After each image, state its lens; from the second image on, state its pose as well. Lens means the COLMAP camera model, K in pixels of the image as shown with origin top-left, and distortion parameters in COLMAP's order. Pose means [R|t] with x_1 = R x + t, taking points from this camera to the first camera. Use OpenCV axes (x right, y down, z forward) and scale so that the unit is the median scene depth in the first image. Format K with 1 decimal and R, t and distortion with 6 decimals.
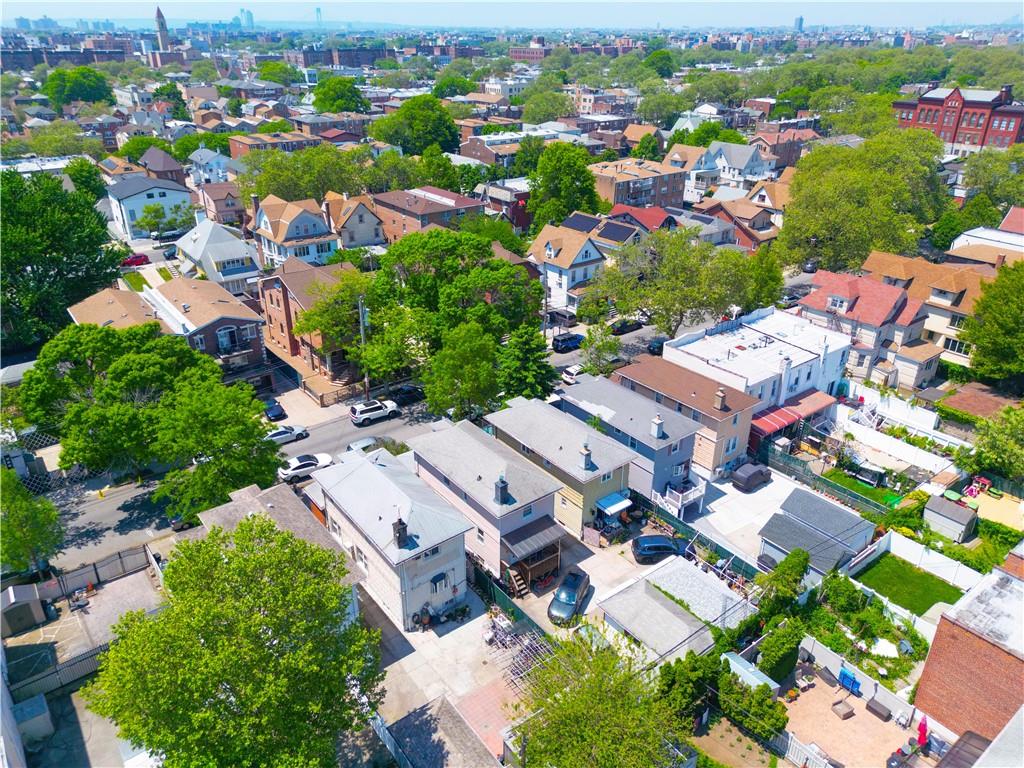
lens RADIAL K [[728.1, 0, 512.3], [0, 728.1, 370.8], [0, 0, 1]] dist [0.056697, -0.047560]
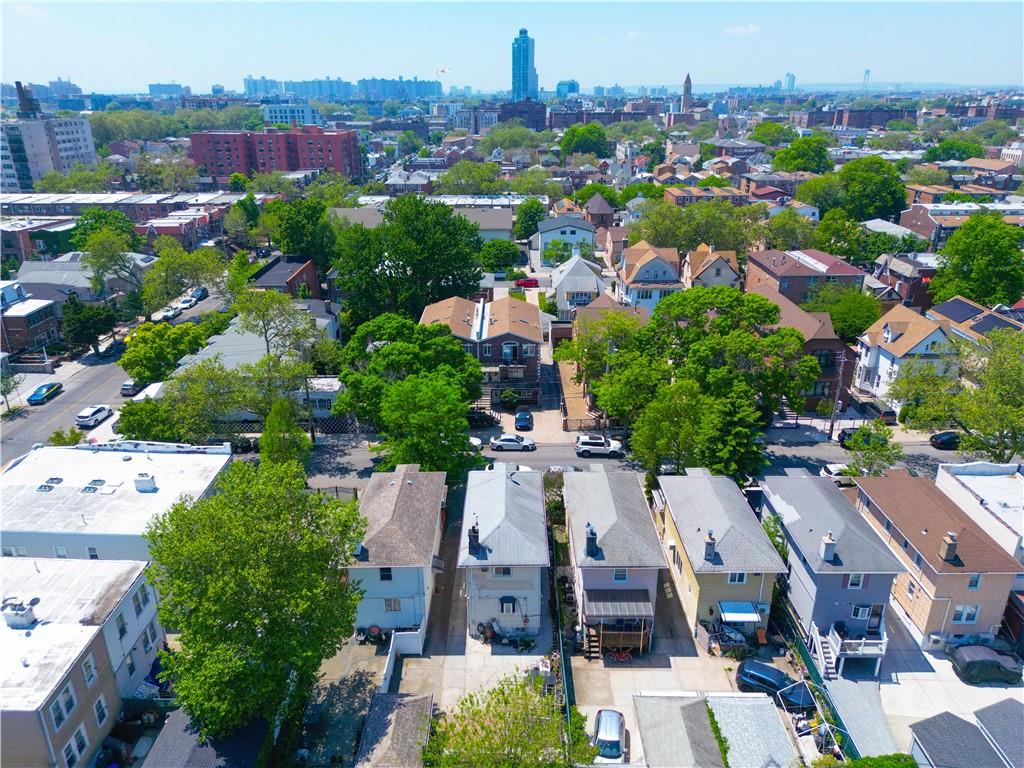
lens RADIAL K [[717.0, 0, 512.0], [0, 717.0, 384.0], [0, 0, 1]] dist [0.089329, -0.099165]
pose [[0.791850, 0.222469, -0.568755, 0.209184], [-0.252509, 0.967224, 0.026775, -0.020430], [0.556070, 0.122414, 0.822071, 0.063909]]
